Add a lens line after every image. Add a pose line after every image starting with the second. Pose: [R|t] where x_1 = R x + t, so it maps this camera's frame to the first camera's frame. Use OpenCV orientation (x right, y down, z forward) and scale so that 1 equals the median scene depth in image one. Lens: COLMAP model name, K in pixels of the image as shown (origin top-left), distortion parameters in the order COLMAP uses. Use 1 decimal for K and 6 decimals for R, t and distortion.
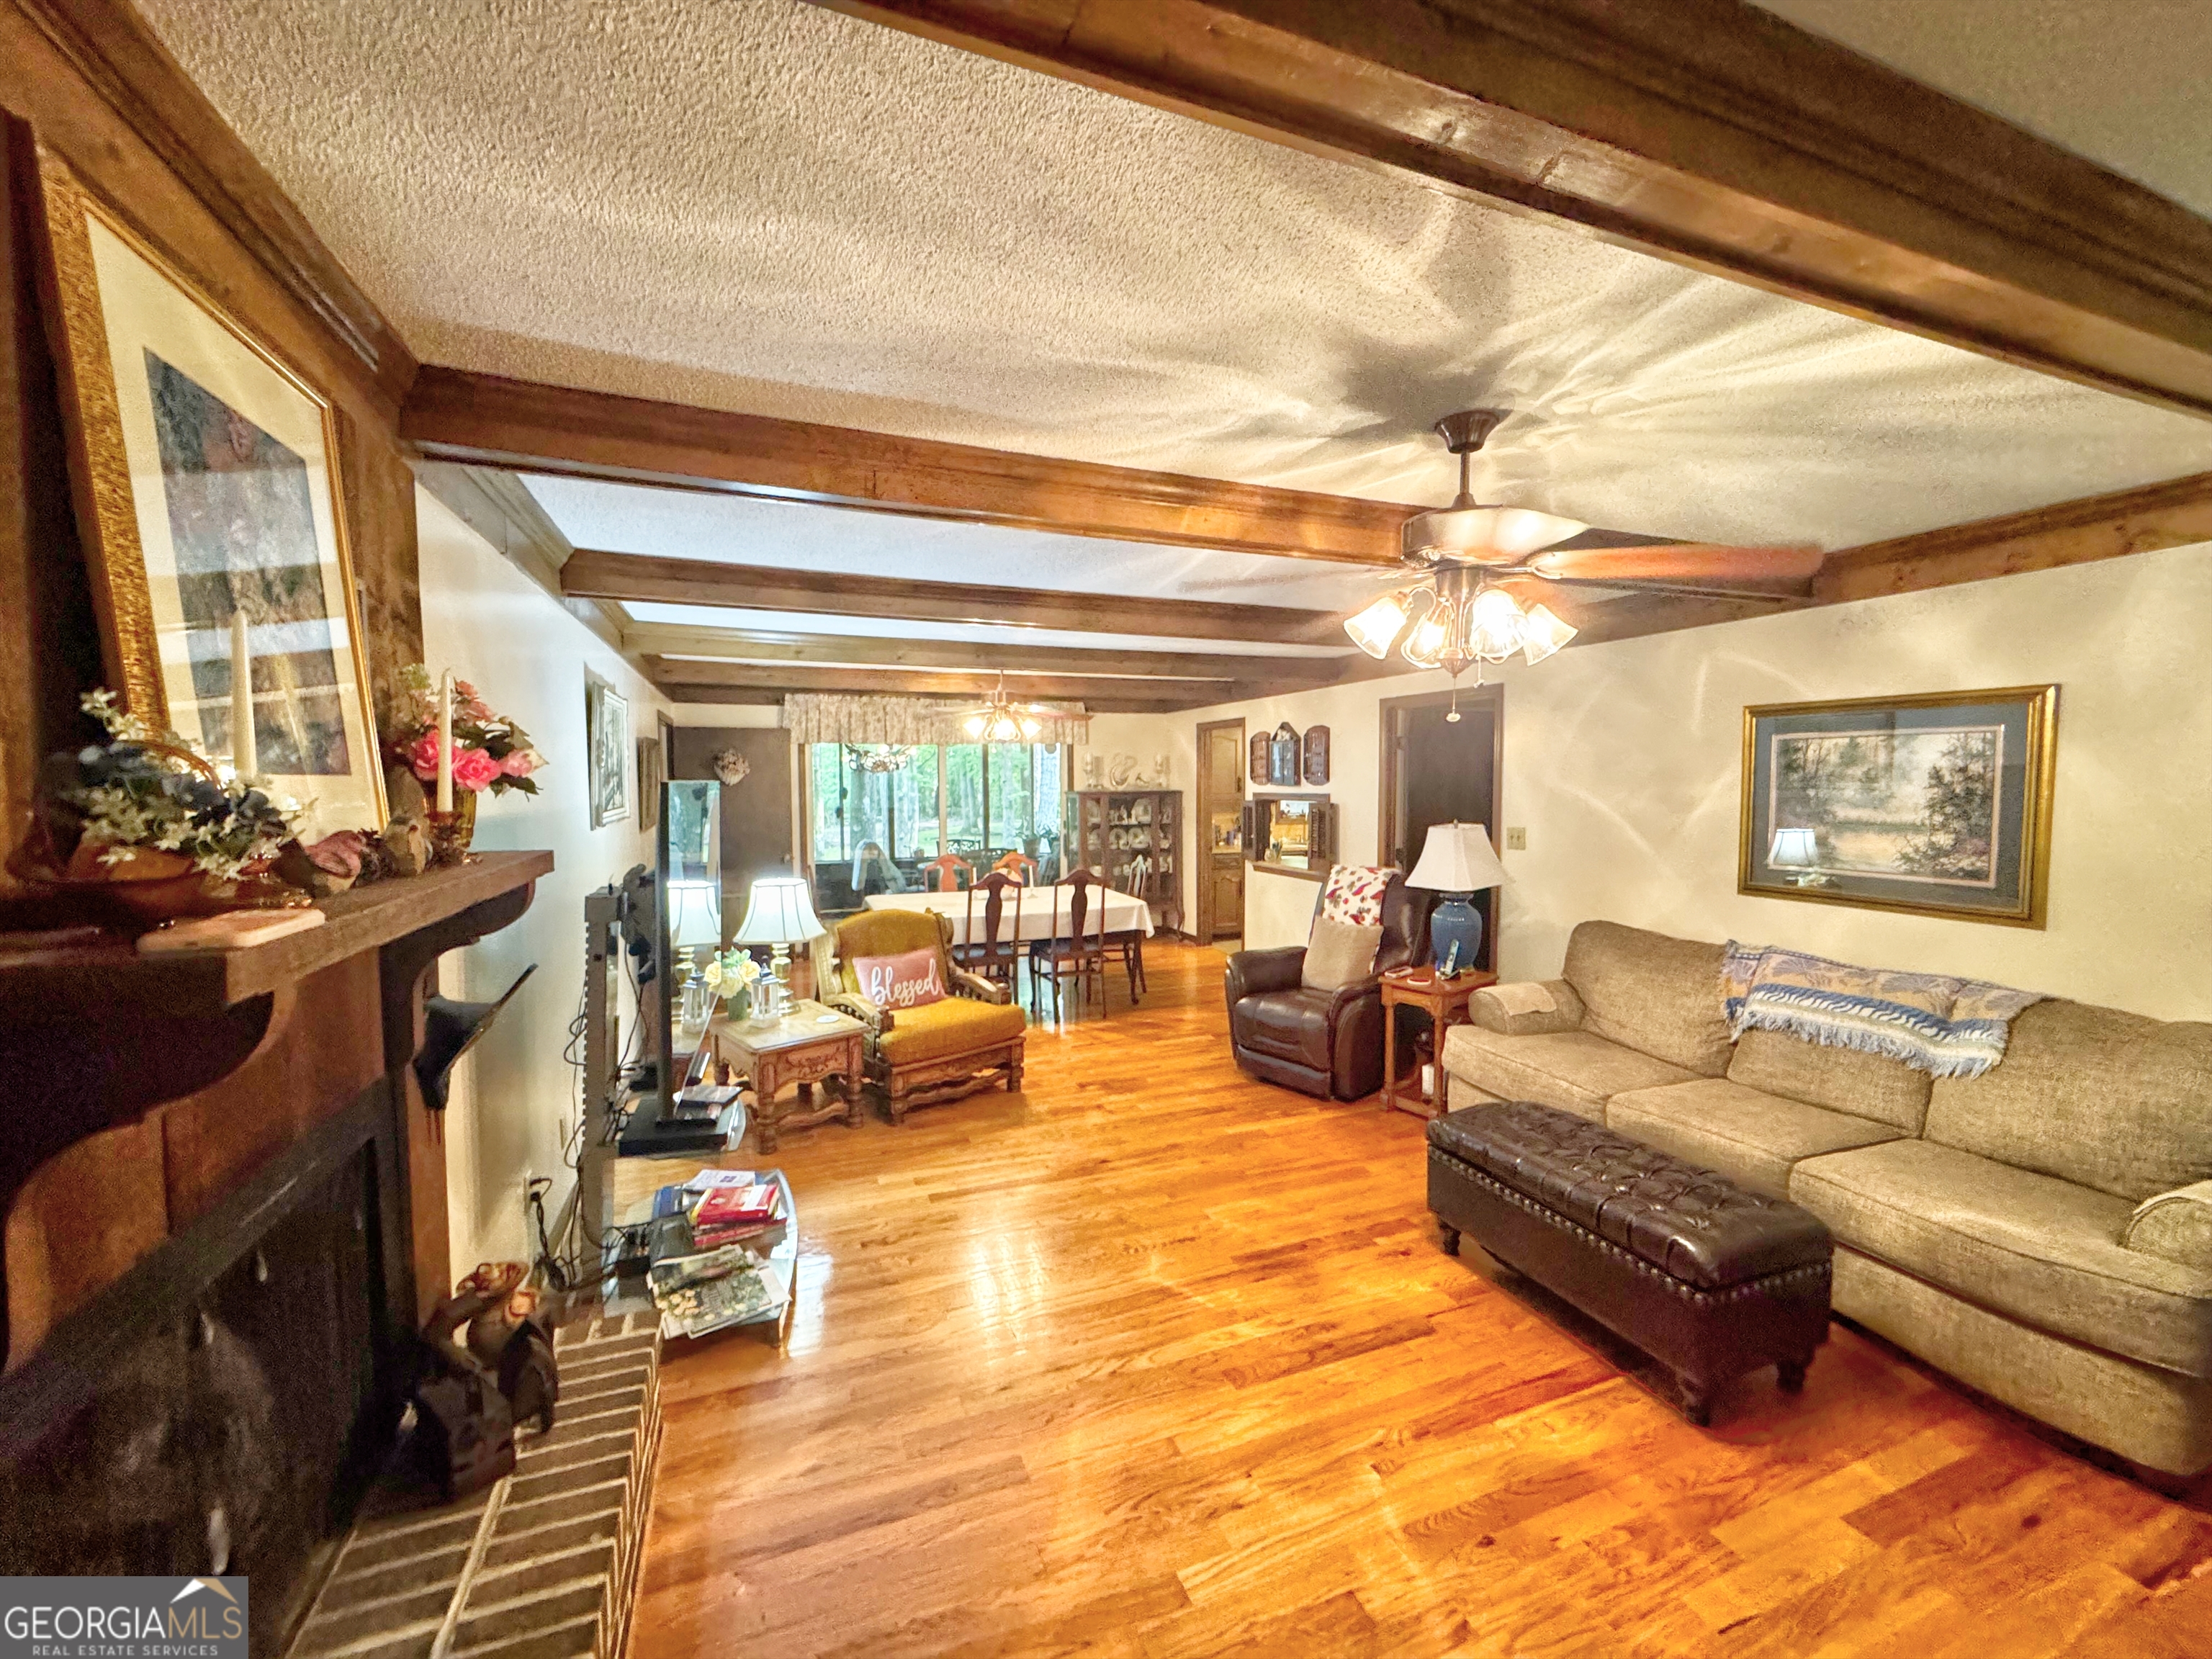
lens RADIAL K [[887.4, 0, 1105.3], [0, 887.4, 833.5], [0, 0, 1]] dist [-0.001653, 0.000413]
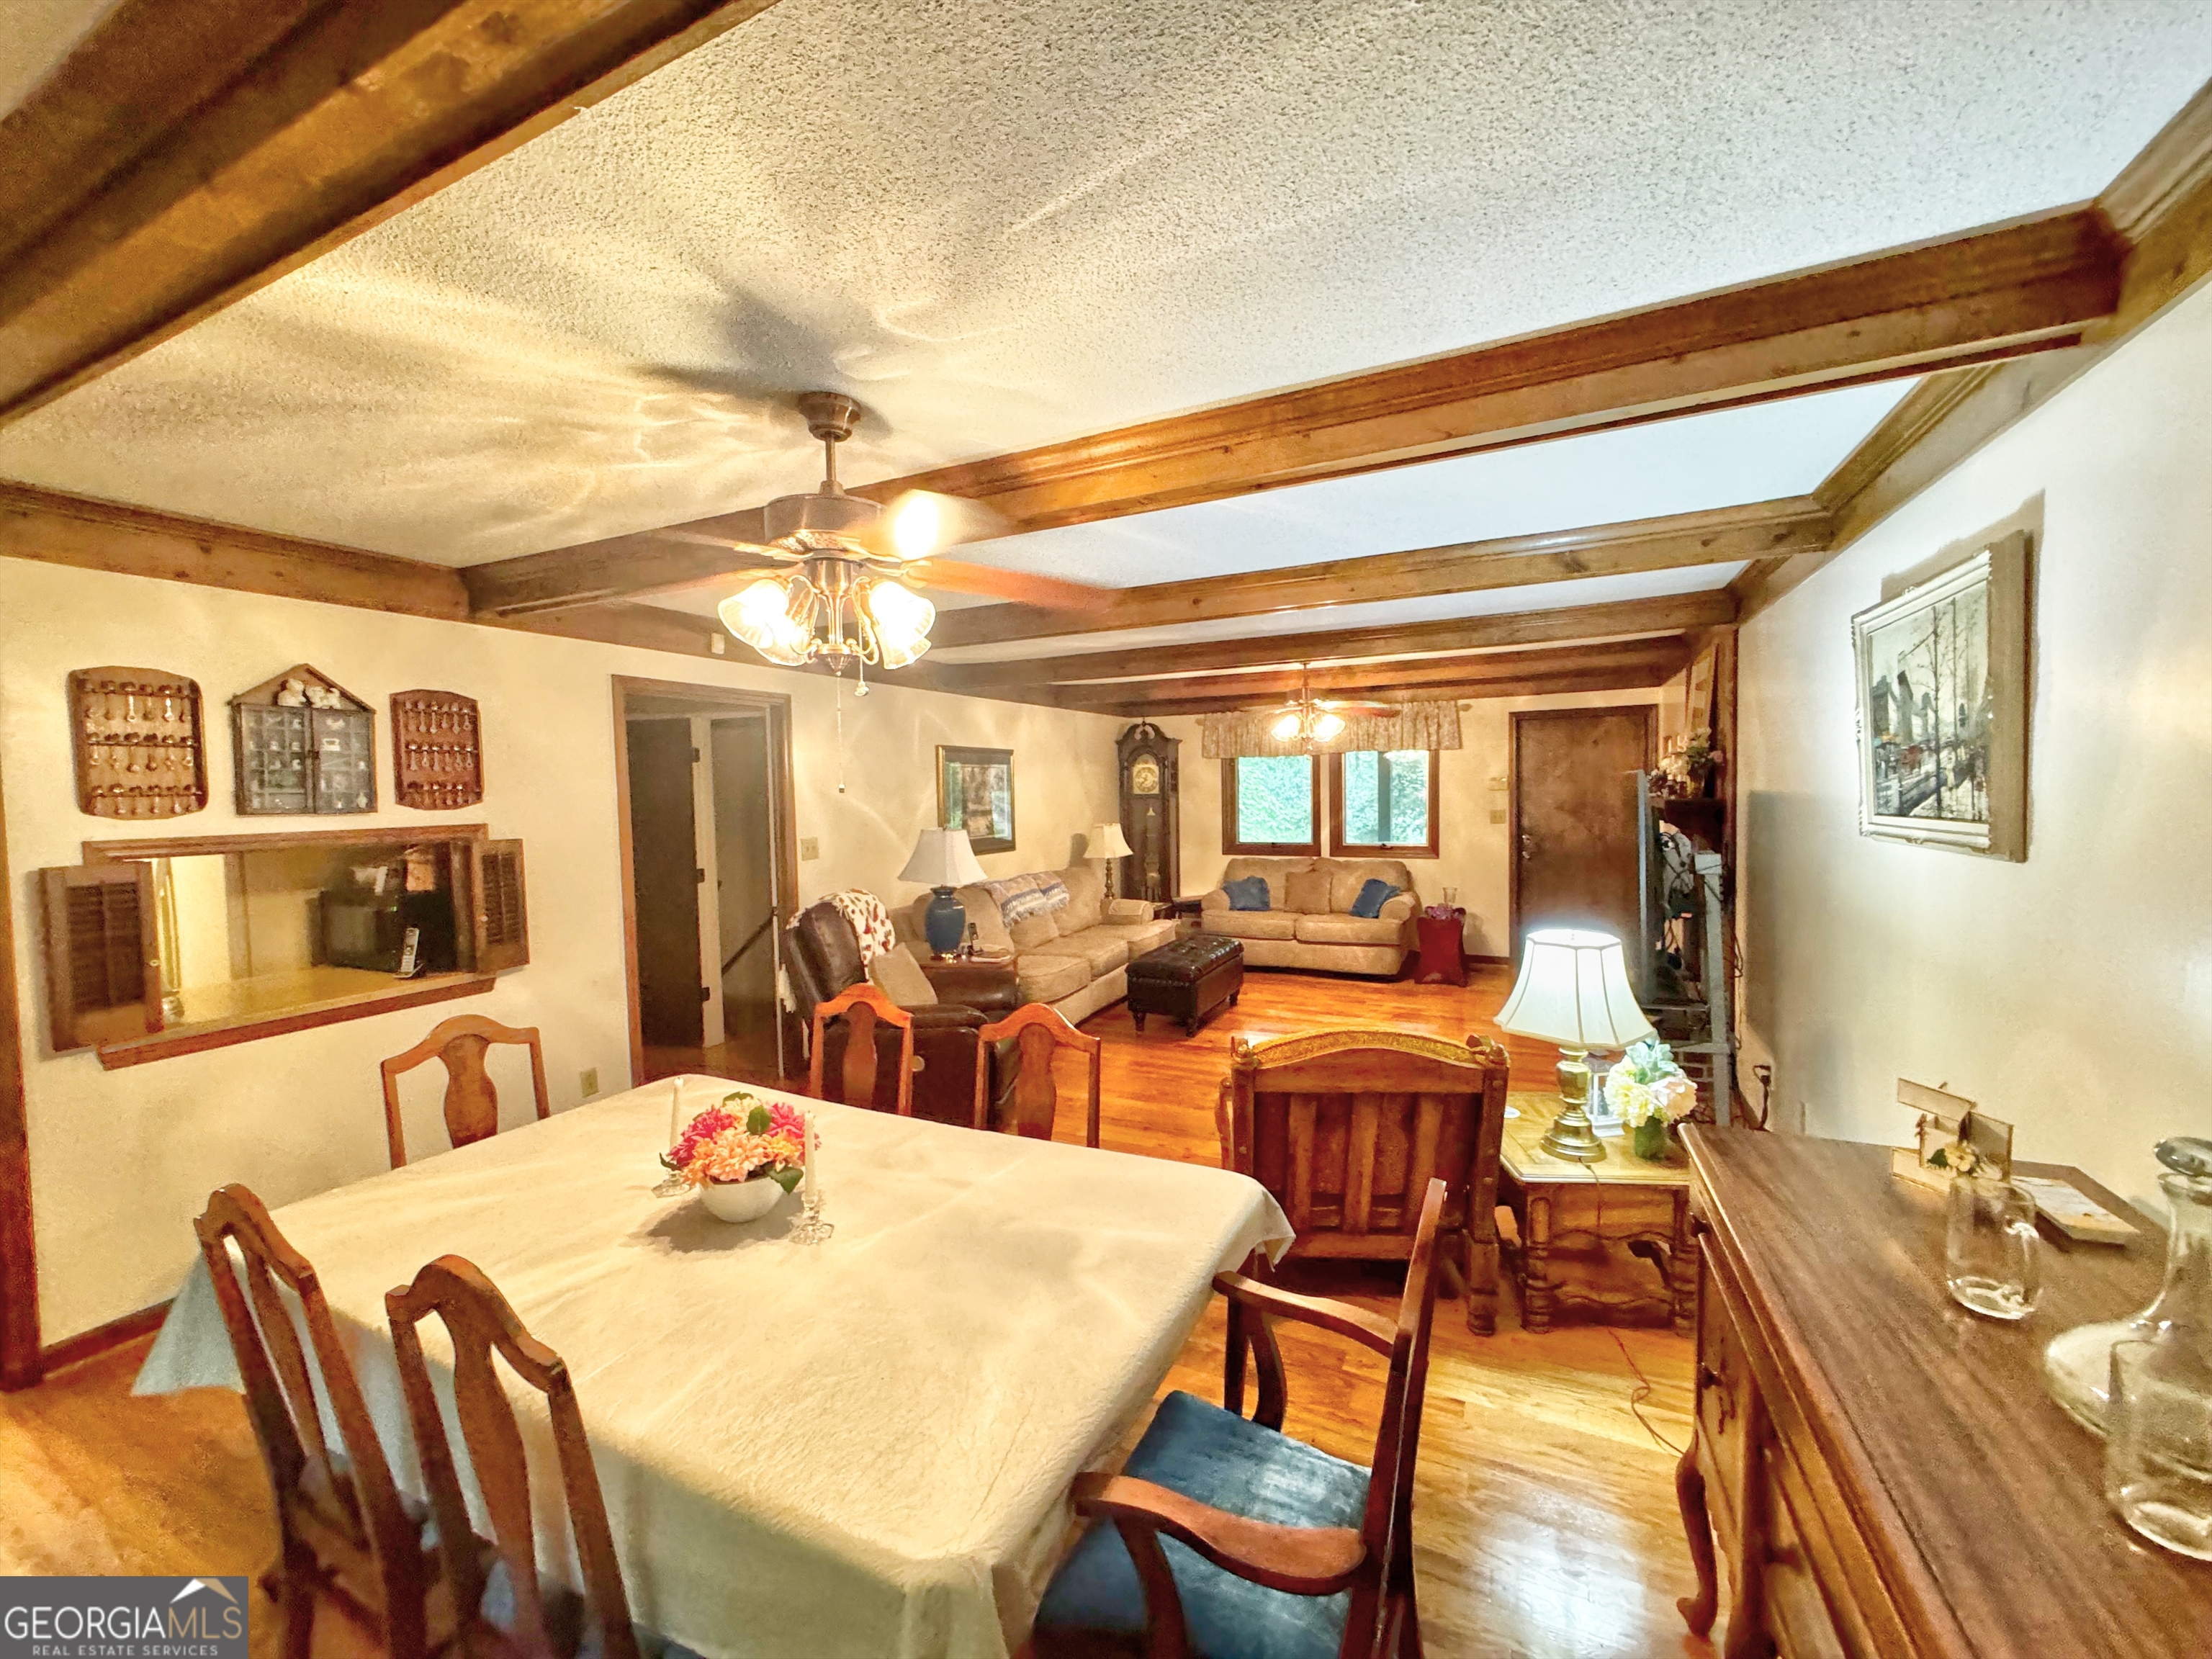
lens RADIAL K [[887.4, 0, 1115.6], [0, 887.4, 828.2], [0, 0, 1]] dist [-0.001653, 0.000413]
pose [[-0.682240, -0.025104, 0.730697, -0.600623], [0.057776, 0.994434, 0.088110, -0.100167], [-0.728842, 0.102329, -0.676992, 1.624218]]
